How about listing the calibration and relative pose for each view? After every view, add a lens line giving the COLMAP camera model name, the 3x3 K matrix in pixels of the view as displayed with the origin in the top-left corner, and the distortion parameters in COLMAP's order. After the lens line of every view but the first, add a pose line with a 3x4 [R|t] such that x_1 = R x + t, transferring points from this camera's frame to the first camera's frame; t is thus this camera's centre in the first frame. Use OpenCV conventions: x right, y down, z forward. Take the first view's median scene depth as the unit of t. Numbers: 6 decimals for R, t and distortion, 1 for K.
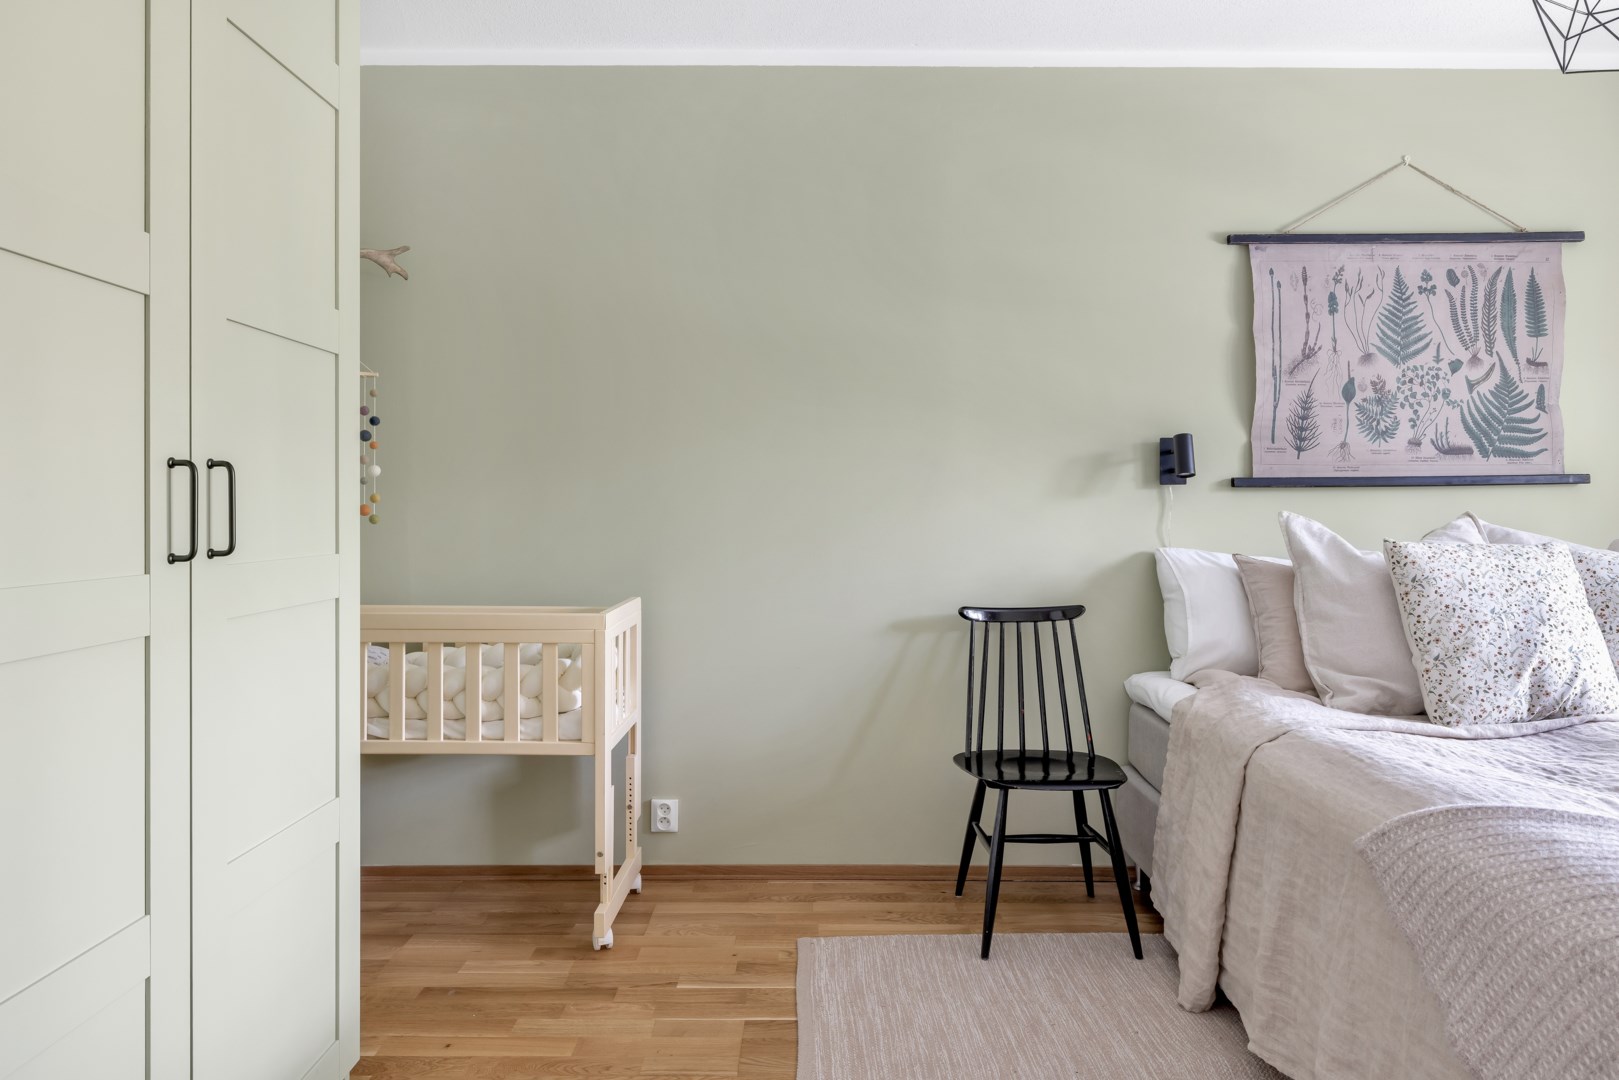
lens RADIAL K [[833.1, 0, 807.8], [0, 833.1, 530.5], [0, 0, 1]] dist [0.000682, -0.000323]
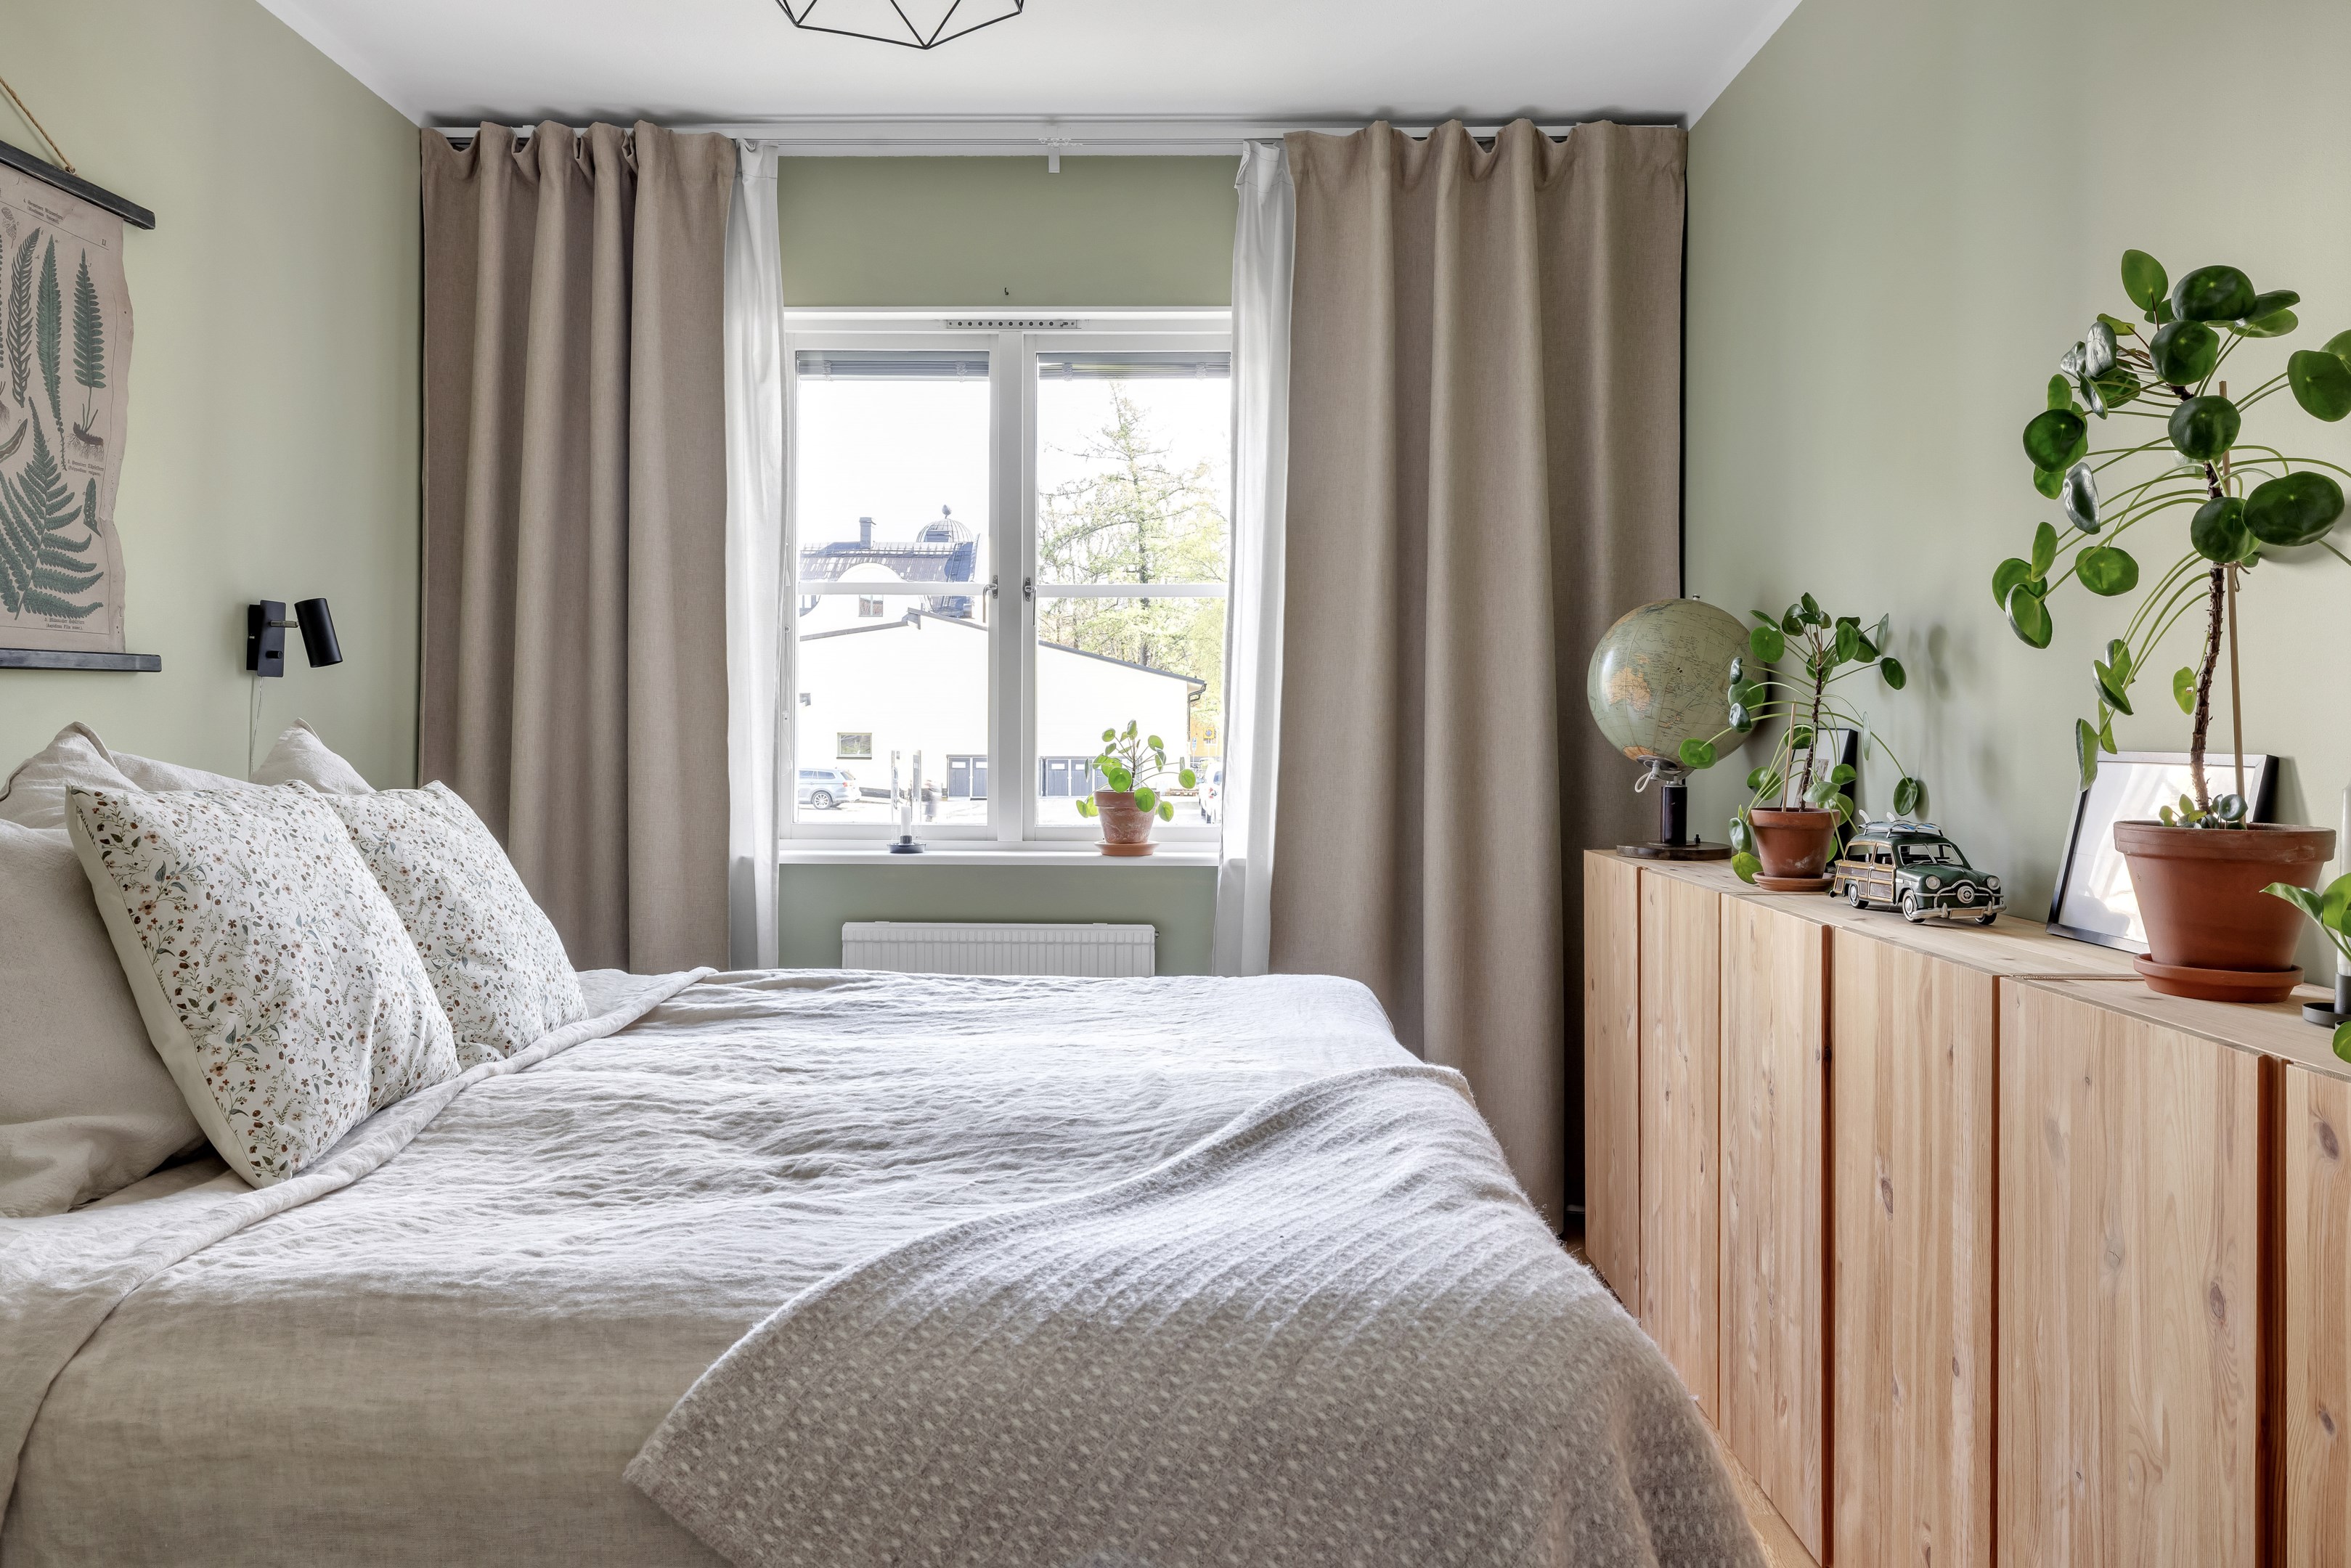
lens RADIAL K [[1542.0, 0, 1171.4], [0, 1542.0, 730.6], [0, 0, 1]] dist [0.000624, 0.000515]
pose [[0.029164, -0.003376, 0.999569, -0.093543], [0.020119, 0.999794, 0.002790, -0.010353], [-0.999372, 0.020029, 0.029225, 0.436431]]
